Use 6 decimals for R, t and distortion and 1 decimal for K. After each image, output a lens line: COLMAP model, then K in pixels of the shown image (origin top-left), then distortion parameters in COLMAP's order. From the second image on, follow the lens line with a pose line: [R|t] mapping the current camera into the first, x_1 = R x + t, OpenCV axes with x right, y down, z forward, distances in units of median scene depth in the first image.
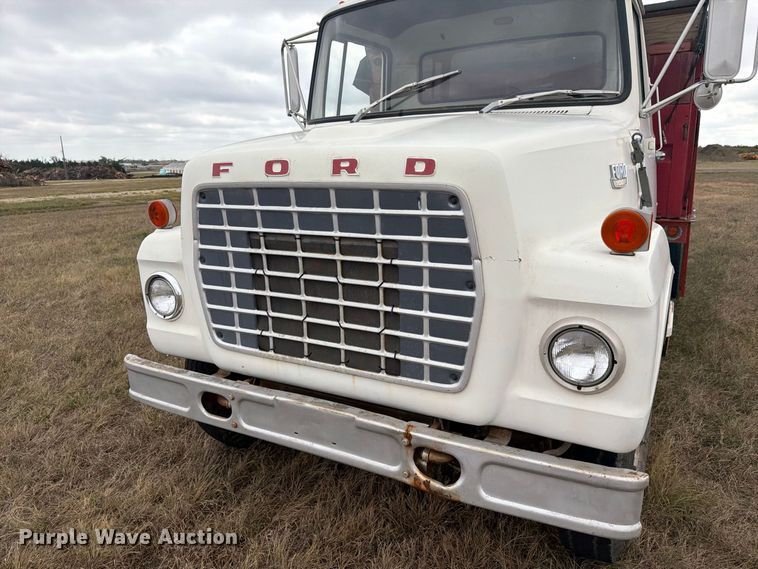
lens RADIAL K [[527.3, 0, 373.6], [0, 527.3, 283.7], [0, 0, 1]] dist [0.097084, -0.137328]
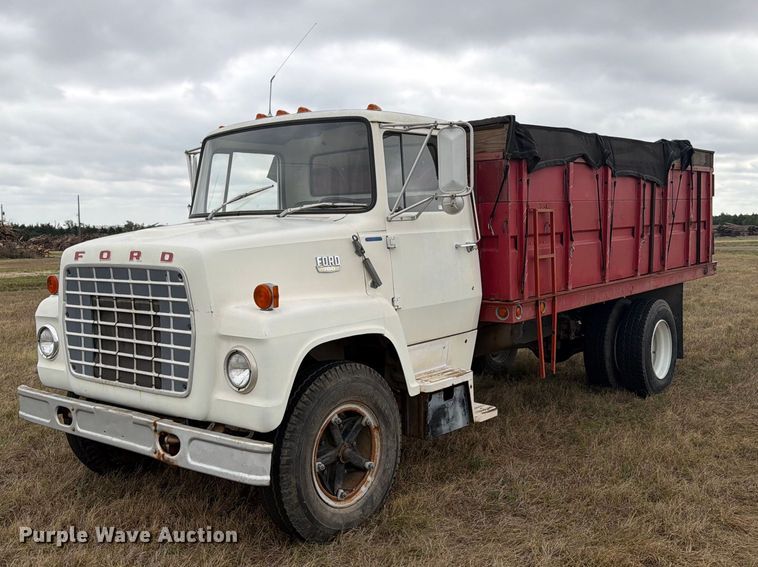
lens RADIAL K [[795.0, 0, 309.8], [0, 795.0, 255.8], [0, 0, 1]] dist [0.202056, -0.700071]
pose [[0.974650, 0.016769, -0.223107, 0.943679], [-0.059558, 0.980652, -0.186477, 0.195309], [0.215663, 0.195037, 0.956791, -1.166085]]
